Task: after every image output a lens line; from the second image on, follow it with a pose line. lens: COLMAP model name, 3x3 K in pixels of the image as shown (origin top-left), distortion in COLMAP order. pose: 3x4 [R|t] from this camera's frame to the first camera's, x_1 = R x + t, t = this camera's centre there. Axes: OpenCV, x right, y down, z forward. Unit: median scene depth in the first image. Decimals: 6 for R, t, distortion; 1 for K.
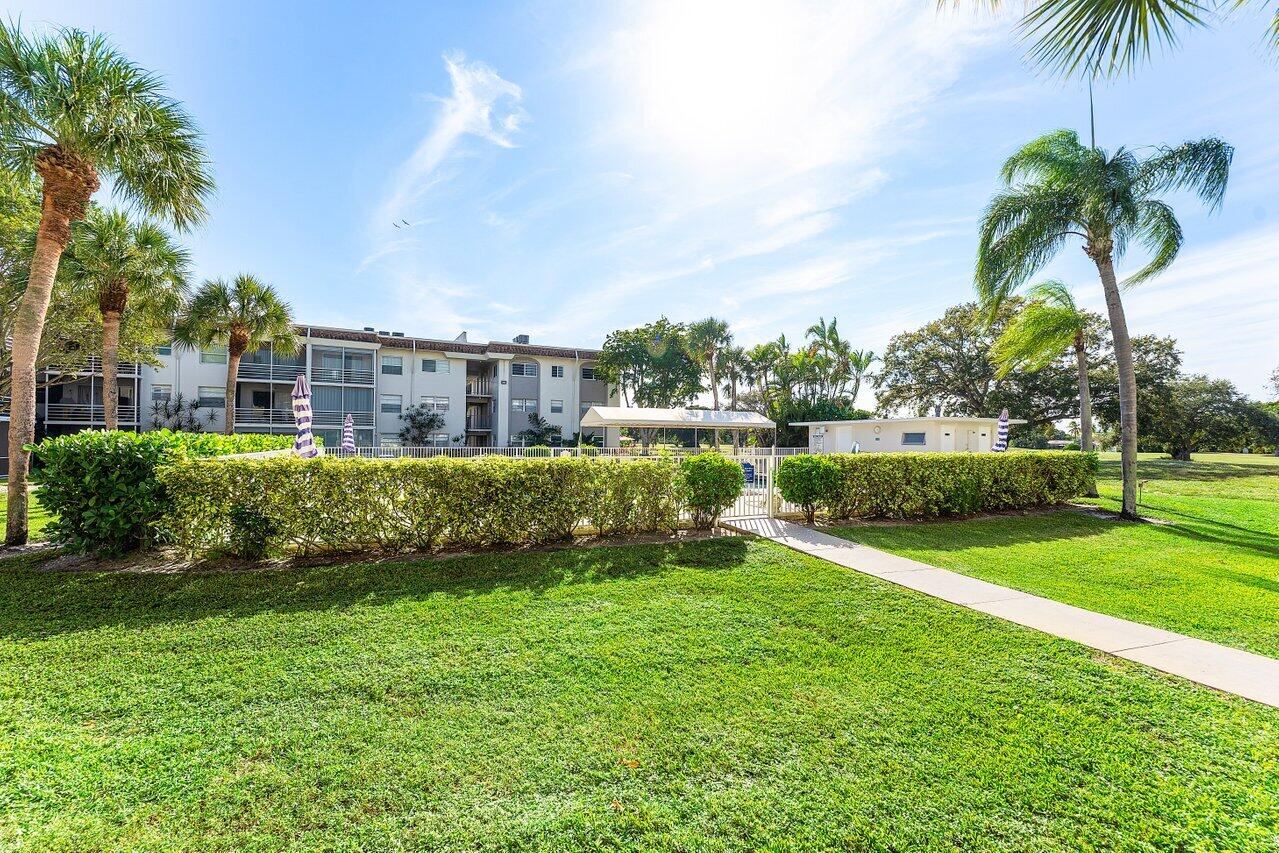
lens RADIAL K [[524.6, 0, 642.7], [0, 524.6, 435.3], [0, 0, 1]] dist [-0.000241, -0.000133]
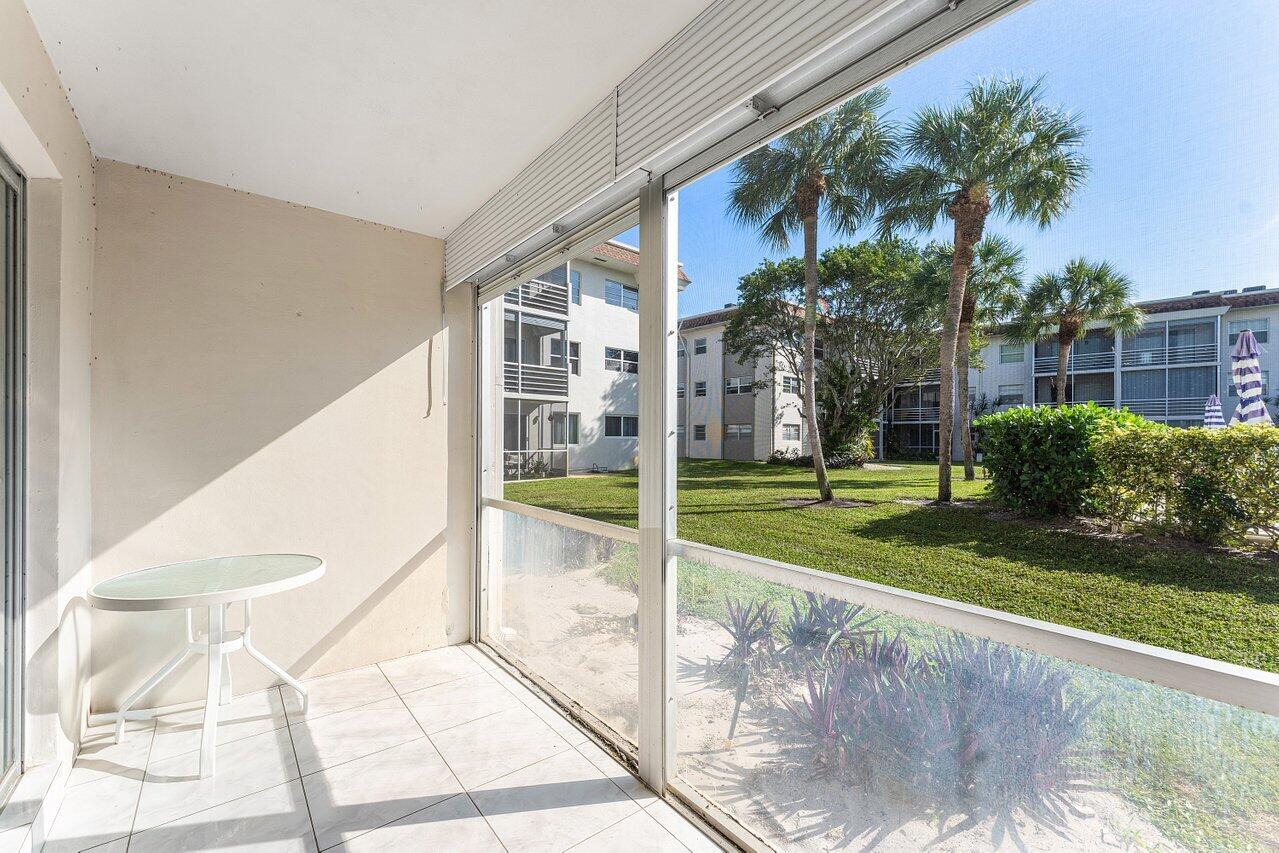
lens RADIAL K [[524.6, 0, 642.7], [0, 524.6, 435.3], [0, 0, 1]] dist [-0.000241, -0.000133]
pose [[0.313047, -0.008249, -0.949702, -0.086856], [0.004534, 0.999964, -0.007191, 0.024601], [0.949727, -0.002054, 0.313073, -0.070877]]
